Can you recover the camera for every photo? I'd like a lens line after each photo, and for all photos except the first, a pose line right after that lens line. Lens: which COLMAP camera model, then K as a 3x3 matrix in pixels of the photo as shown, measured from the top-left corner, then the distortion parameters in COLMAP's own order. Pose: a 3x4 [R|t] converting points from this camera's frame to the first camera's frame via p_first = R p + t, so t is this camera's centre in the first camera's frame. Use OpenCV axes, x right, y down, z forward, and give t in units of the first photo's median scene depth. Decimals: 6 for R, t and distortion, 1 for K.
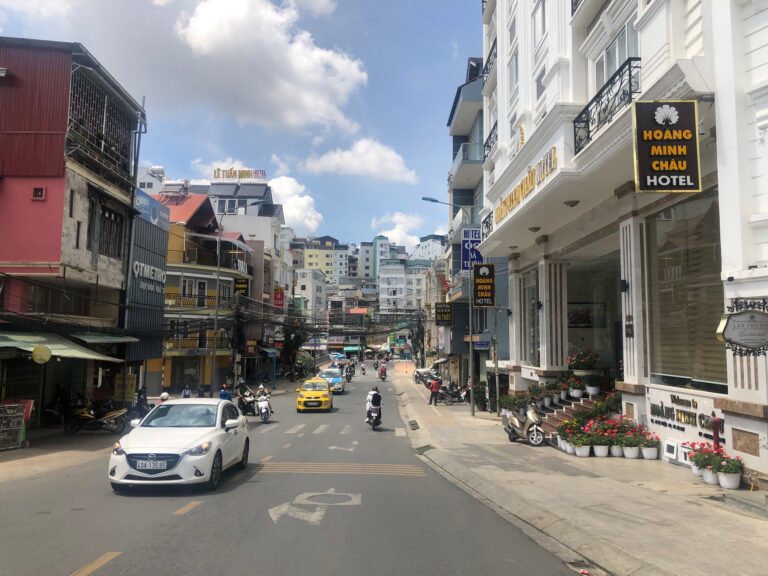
lens RADIAL K [[625.0, 0, 384.0], [0, 625.0, 288.0], [0, 0, 1]] dist [0.008439, -0.003785]
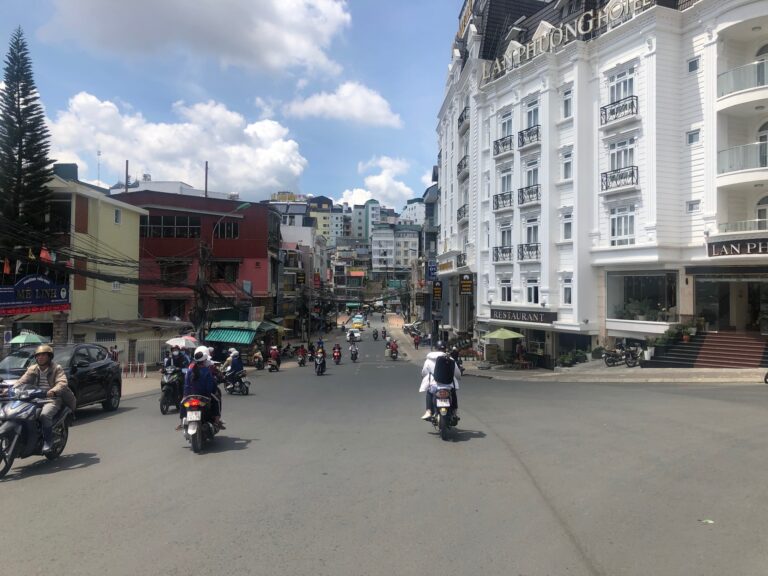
lens RADIAL K [[625.0, 0, 384.0], [0, 625.0, 288.0], [0, 0, 1]] dist [0.008439, -0.003785]
pose [[0.999765, -0.004902, 0.021109, -0.010393], [0.003046, 0.996194, 0.087106, -0.030422], [-0.021456, -0.087022, 0.995975, -0.170317]]
